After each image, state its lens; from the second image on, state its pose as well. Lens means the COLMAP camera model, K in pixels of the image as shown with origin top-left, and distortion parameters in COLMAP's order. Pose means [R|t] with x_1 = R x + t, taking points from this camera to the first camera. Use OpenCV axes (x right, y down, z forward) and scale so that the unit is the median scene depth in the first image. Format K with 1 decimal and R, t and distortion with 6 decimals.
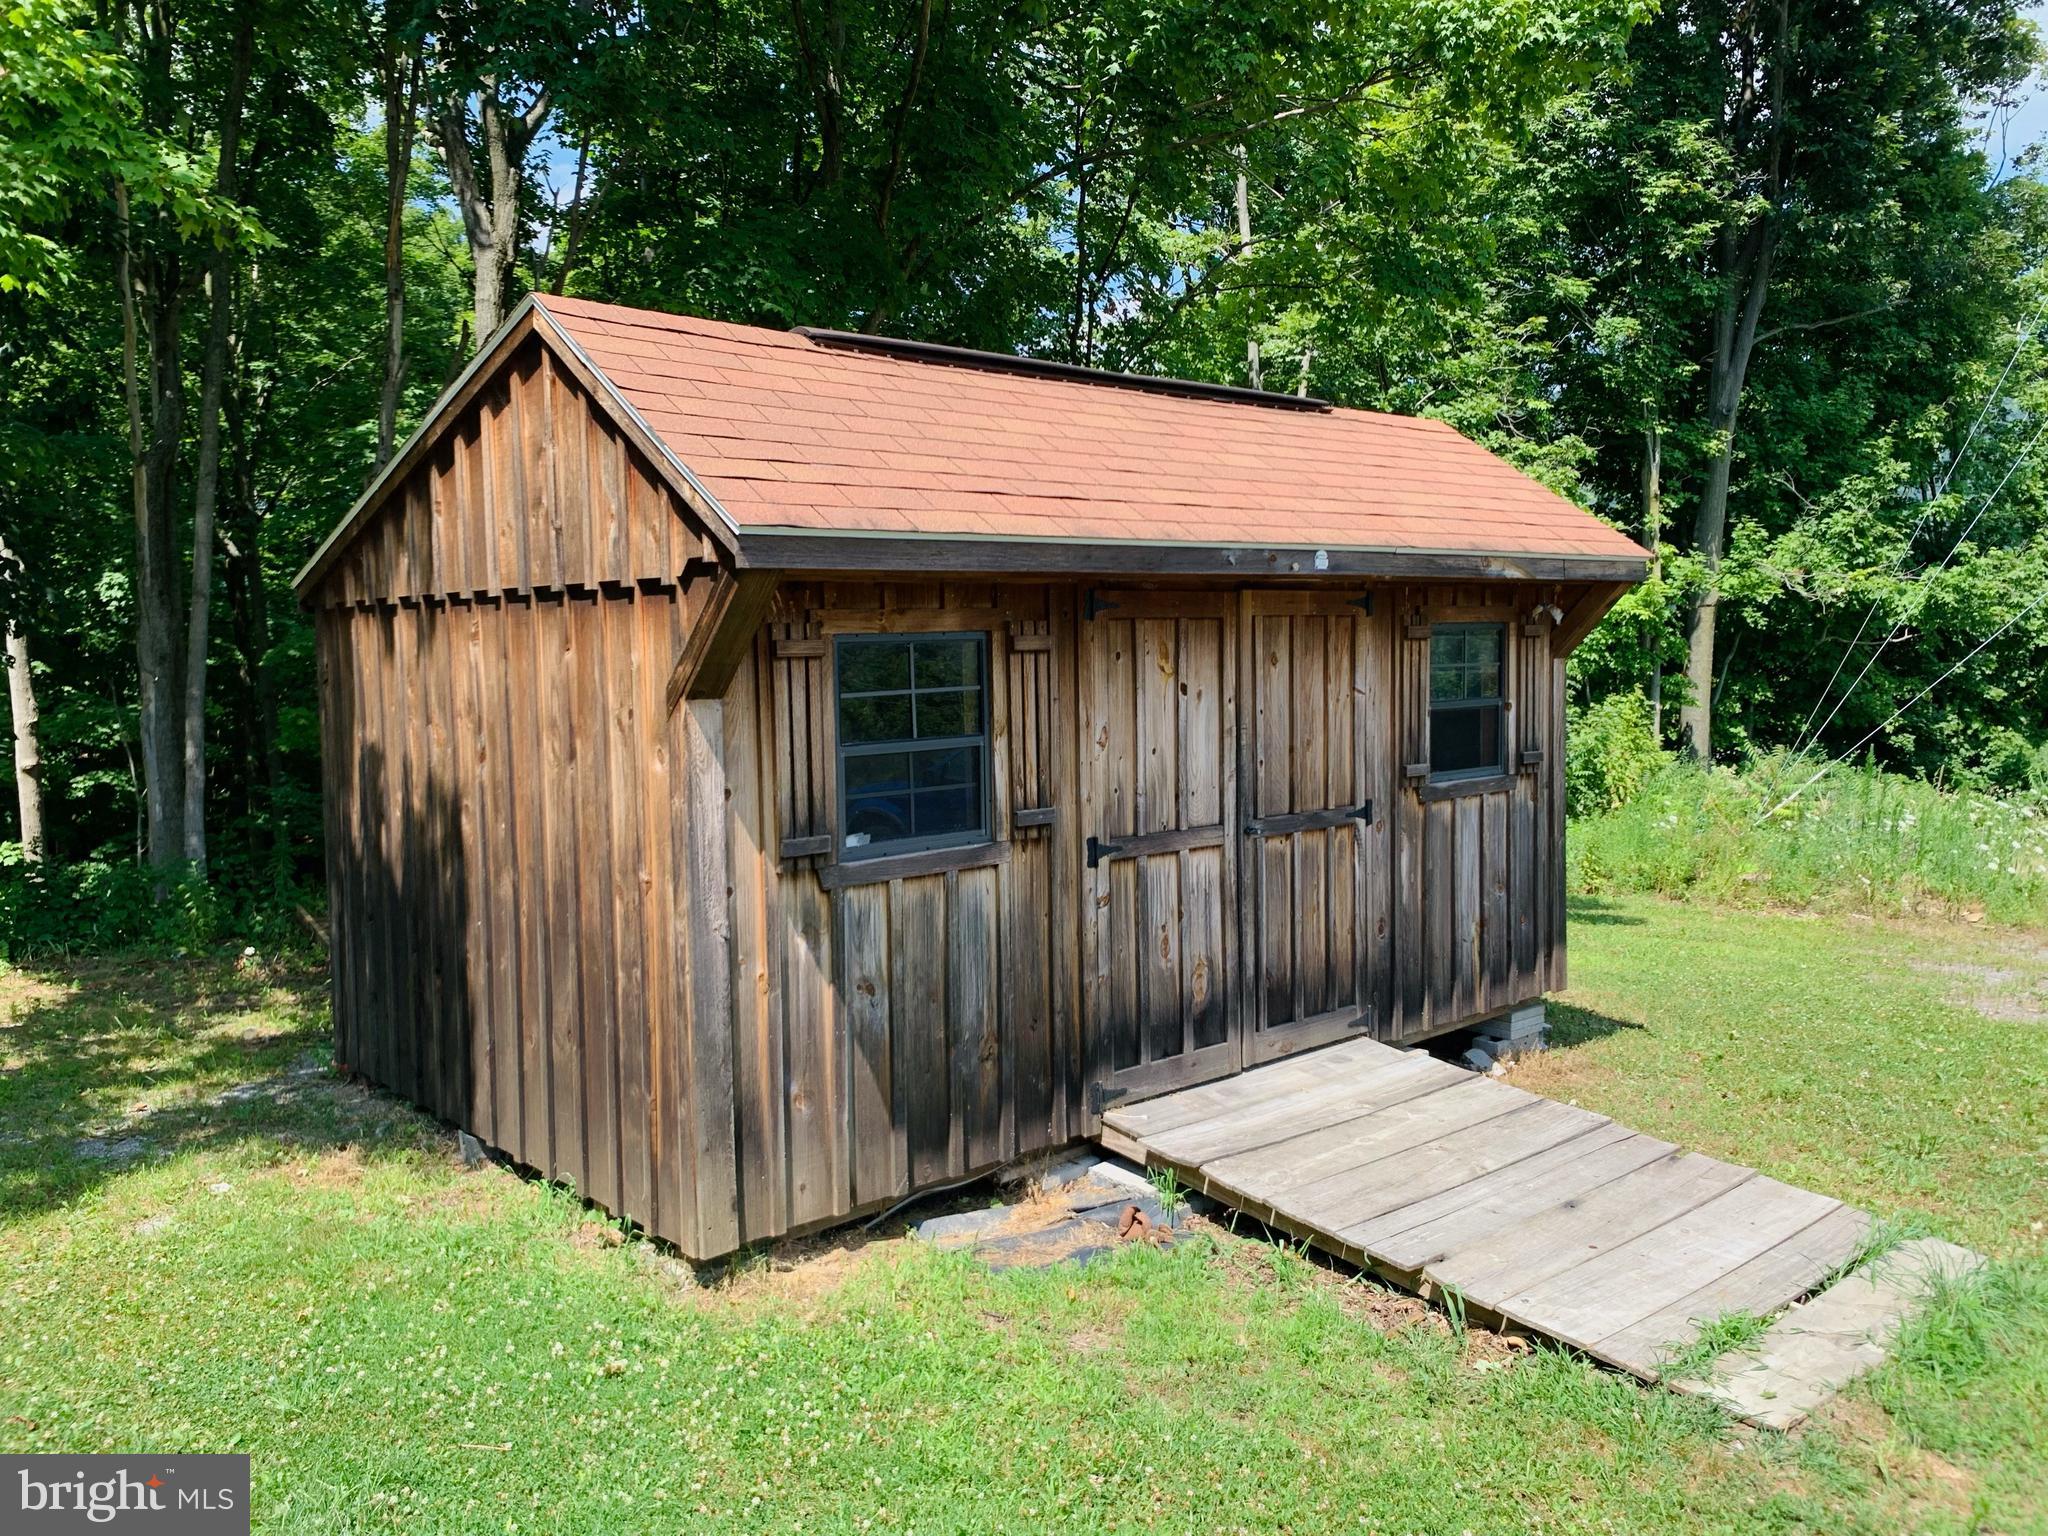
lens RADIAL K [[1577.9, 0, 1025.1], [0, 1577.9, 764.5], [0, 0, 1]] dist [0.002504, -0.004218]
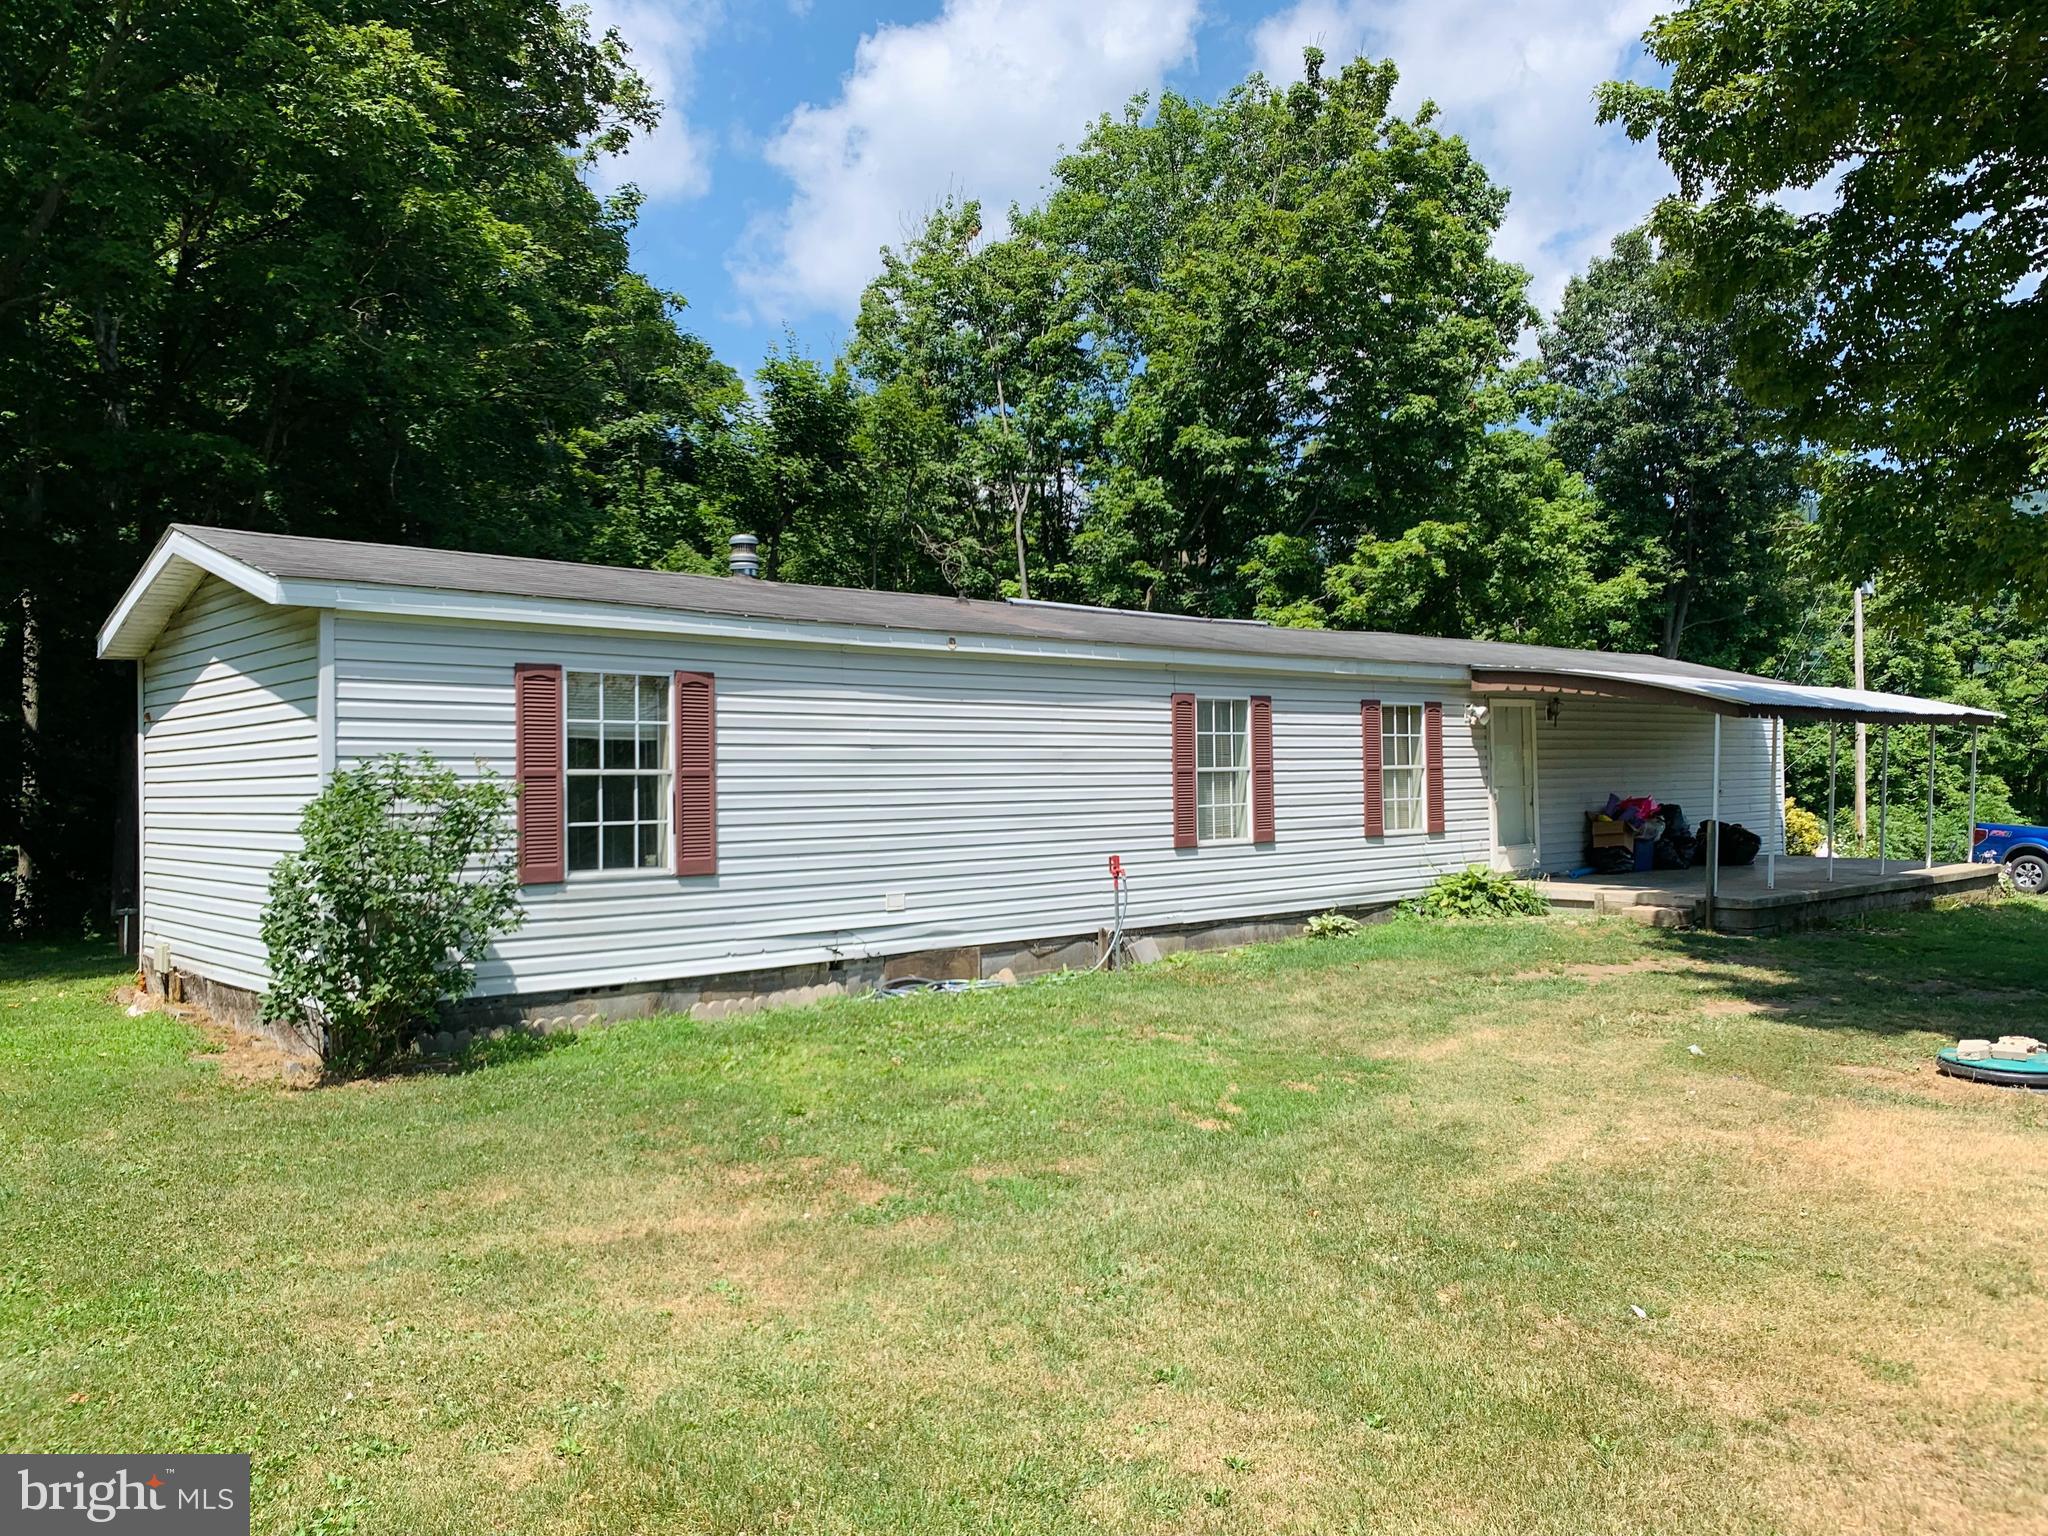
lens RADIAL K [[1577.9, 0, 1023.6], [0, 1577.9, 767.9], [0, 0, 1]] dist [0.002504, -0.004218]
pose [[0.999677, 0.000459, 0.025406, -0.509650], [0.001484, 0.997076, -0.076406, 0.082011], [-0.025367, 0.076419, 0.996753, -1.150043]]
